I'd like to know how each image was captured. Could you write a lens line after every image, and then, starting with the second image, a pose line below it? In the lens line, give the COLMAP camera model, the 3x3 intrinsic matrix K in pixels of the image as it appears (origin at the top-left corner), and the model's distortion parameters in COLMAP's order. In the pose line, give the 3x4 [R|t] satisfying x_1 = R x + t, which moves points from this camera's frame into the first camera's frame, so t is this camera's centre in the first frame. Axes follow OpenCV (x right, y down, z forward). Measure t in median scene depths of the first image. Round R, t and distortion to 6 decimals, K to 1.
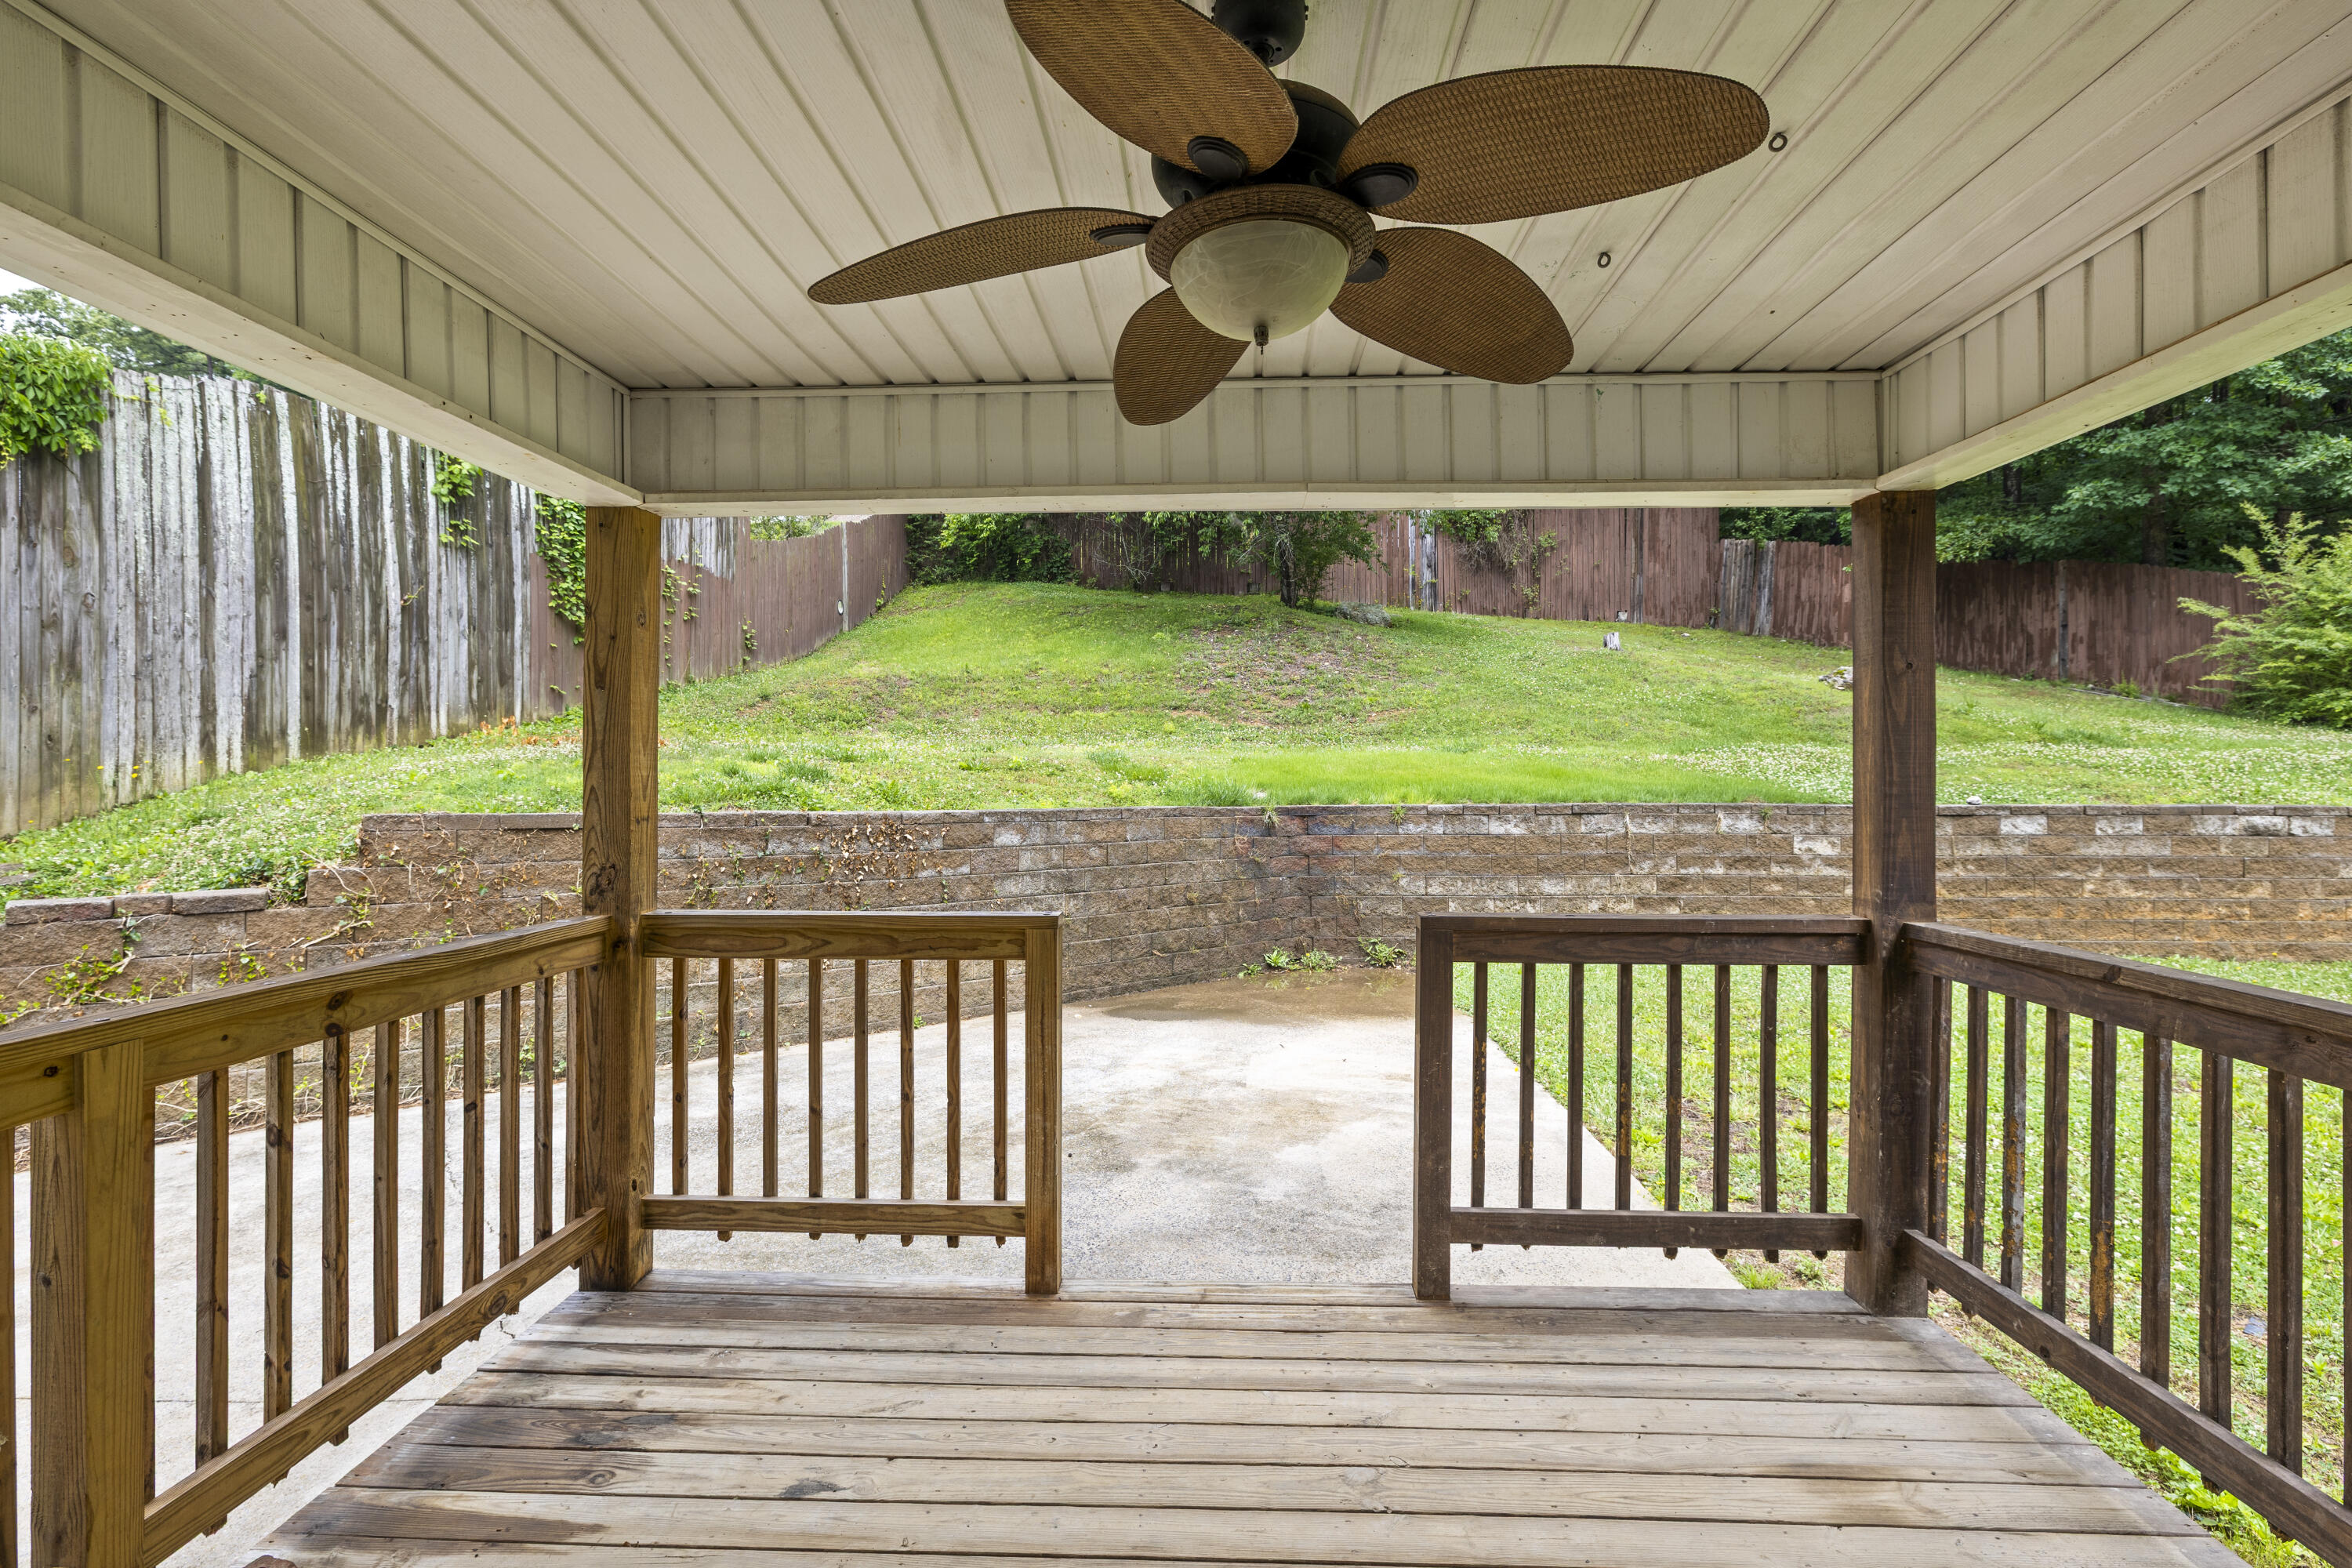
lens RADIAL K [[1097.2, 0, 1176.0], [0, 1097.2, 784.0], [0, 0, 1]] dist [-0.002613, 0.000596]
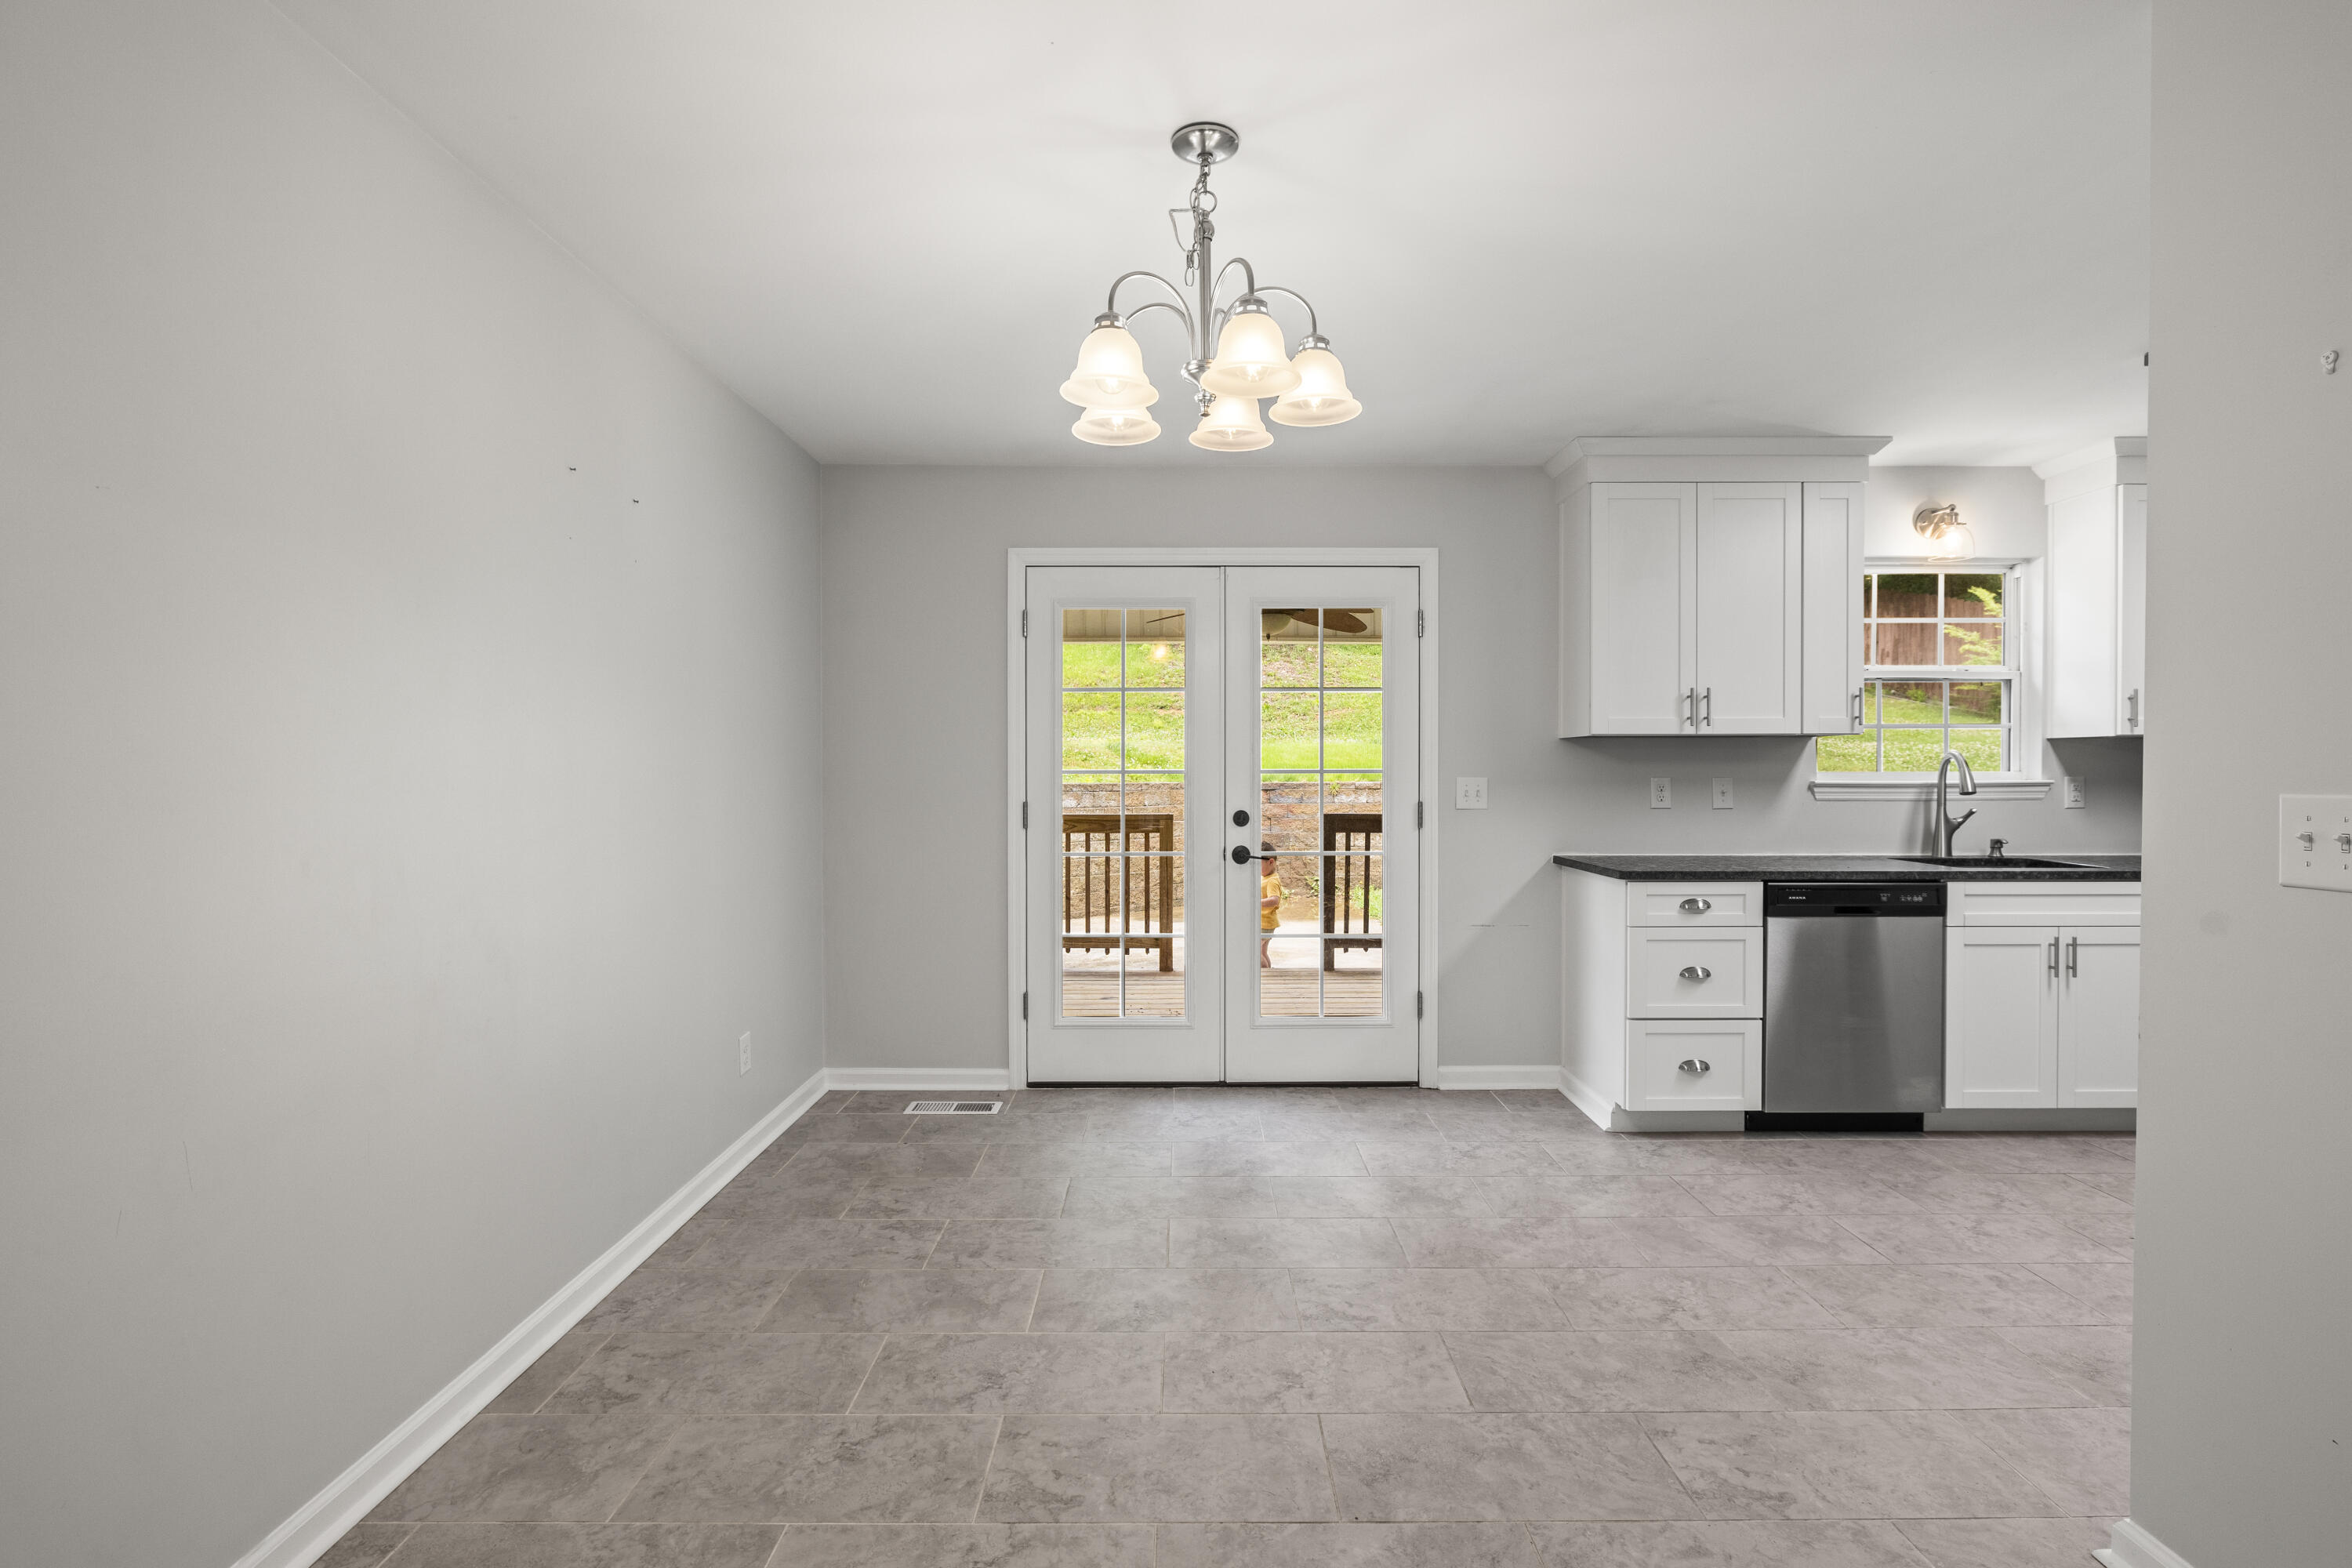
lens RADIAL K [[1080.0, 0, 1197.7], [0, 1080.0, 786.1], [0, 0, 1]] dist [-0.002632, 0.000049]
pose [[0.998335, -0.000980, 0.057666, -0.050470], [0.000299, 0.999930, 0.011817, 0.008211], [-0.057674, -0.011780, 0.998266, -0.362386]]
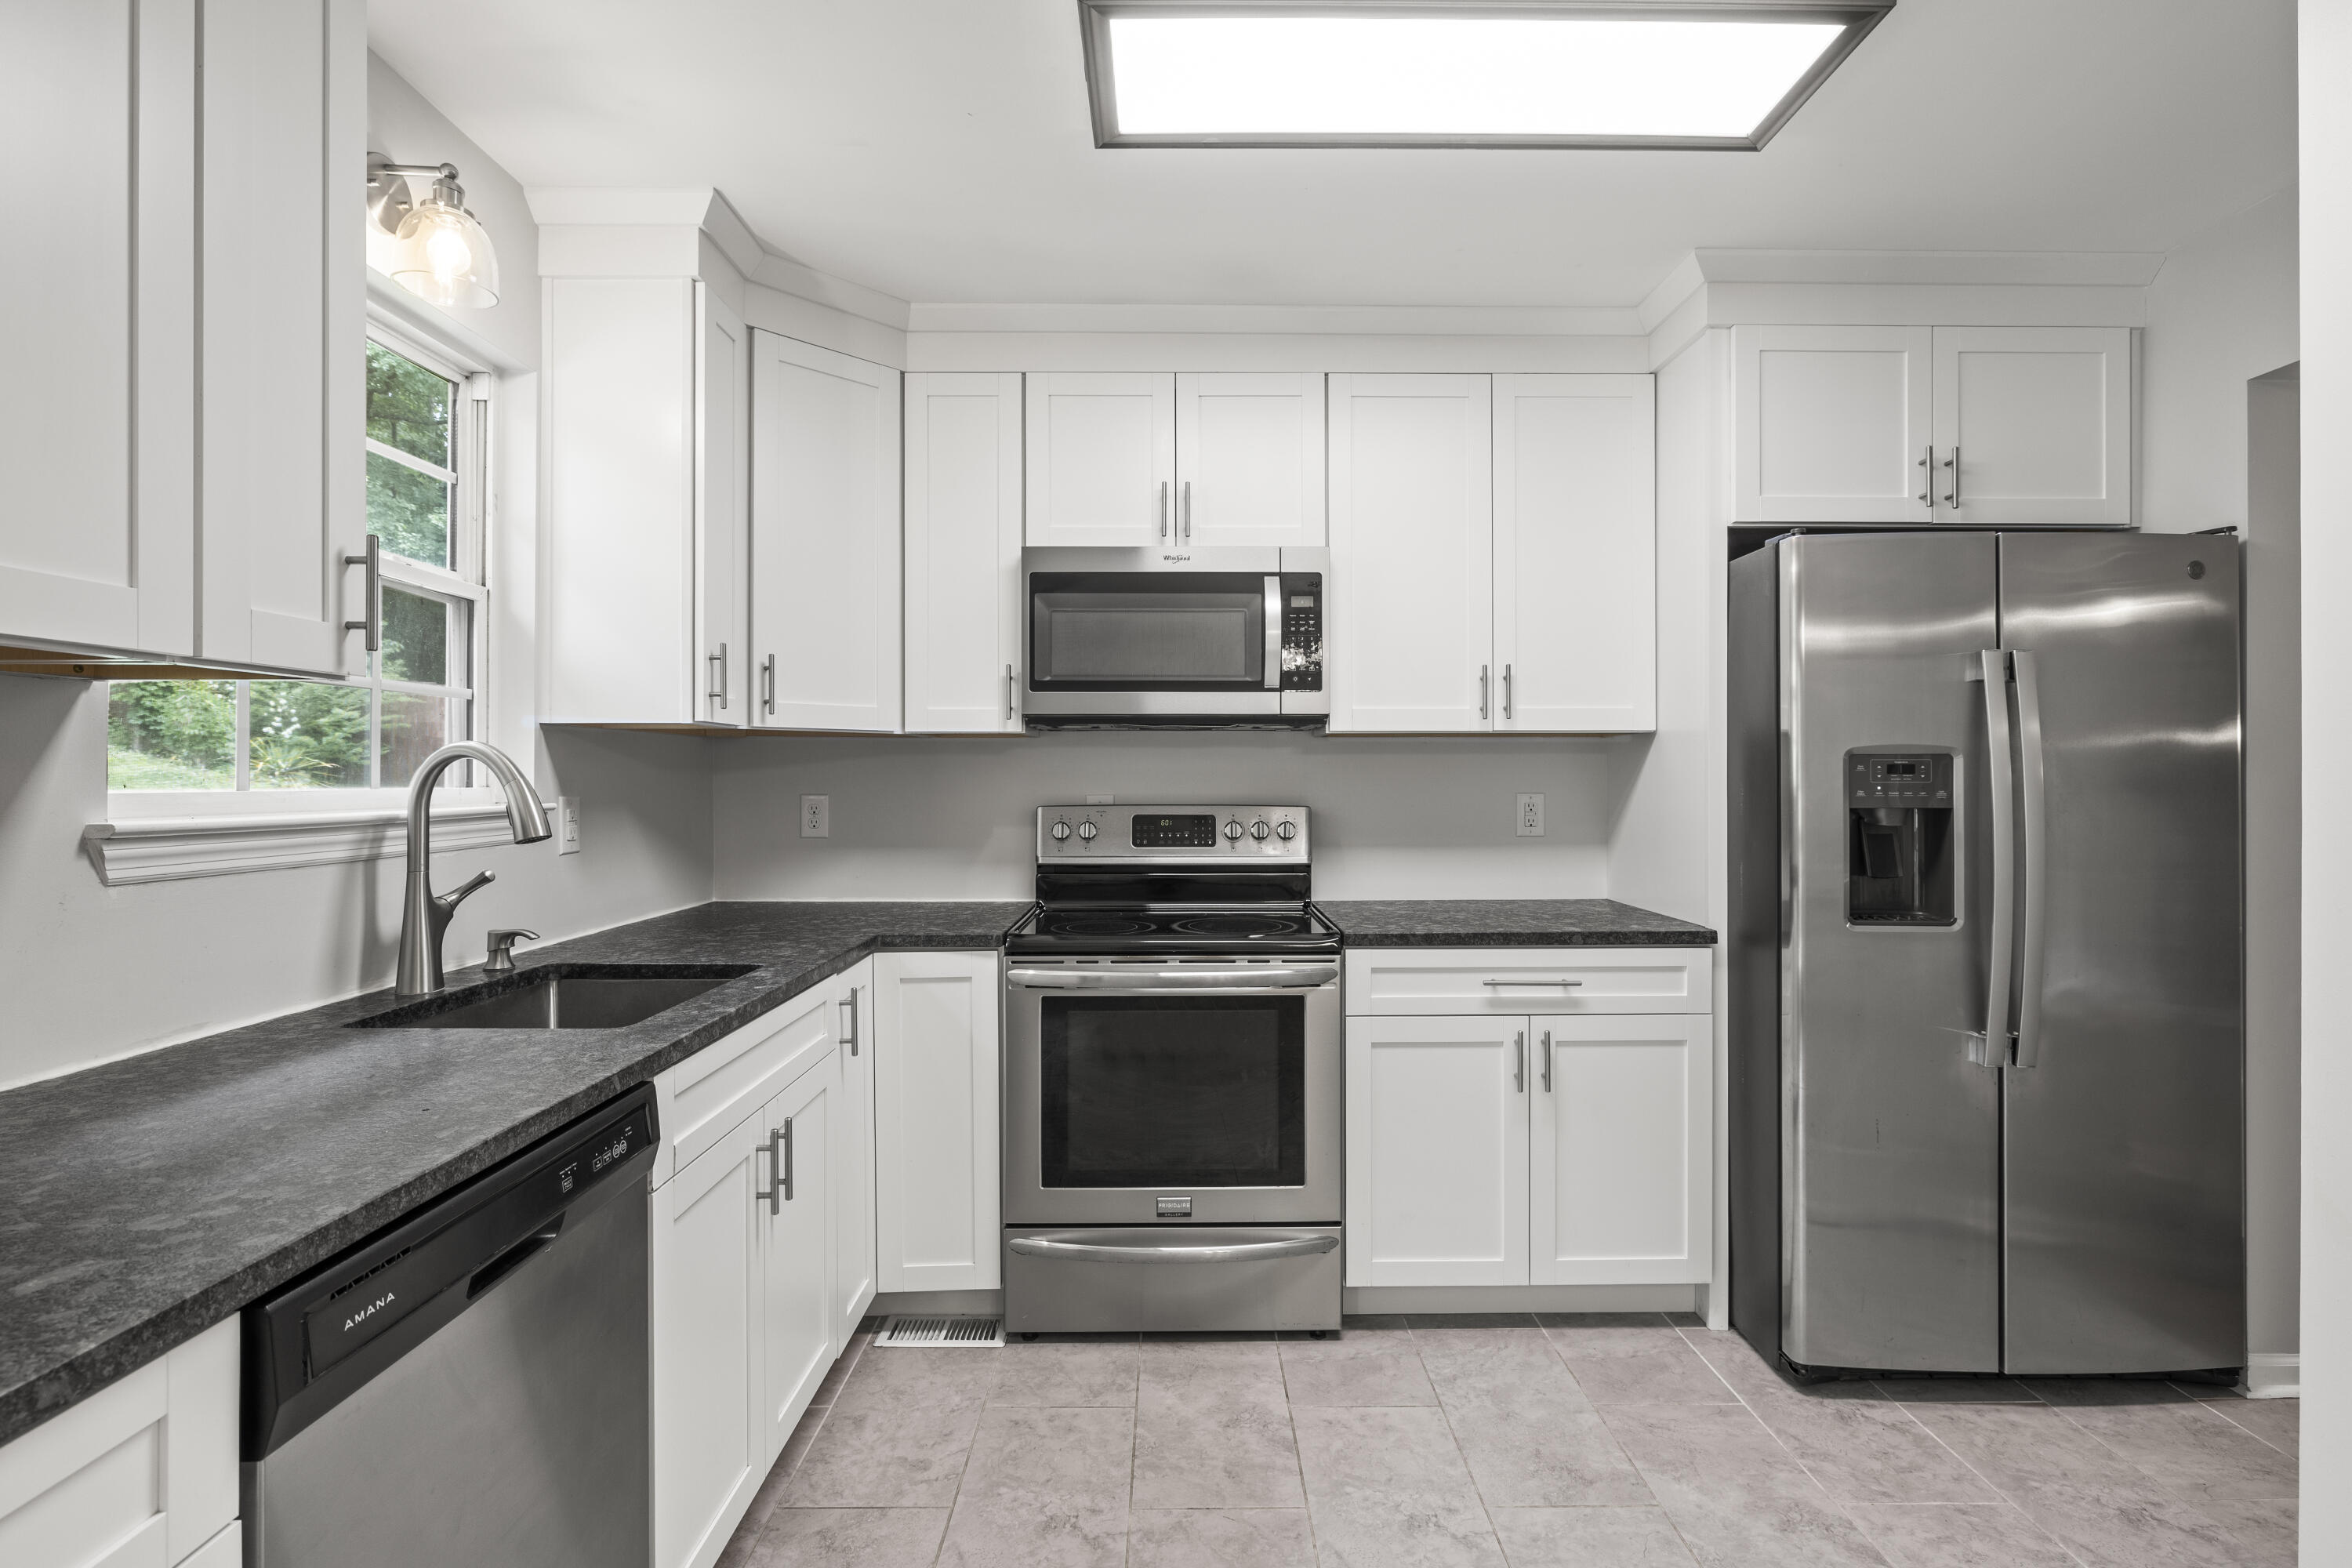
lens RADIAL K [[1090.3, 0, 1185.6], [0, 1090.3, 774.4], [0, 0, 1]] dist [-0.009131, 0.000268]
pose [[-0.053951, 0.001823, 0.998542, 0.059129], [0.003199, 0.999994, -0.001653, 0.006338], [-0.998538, 0.003105, -0.053957, -0.118561]]
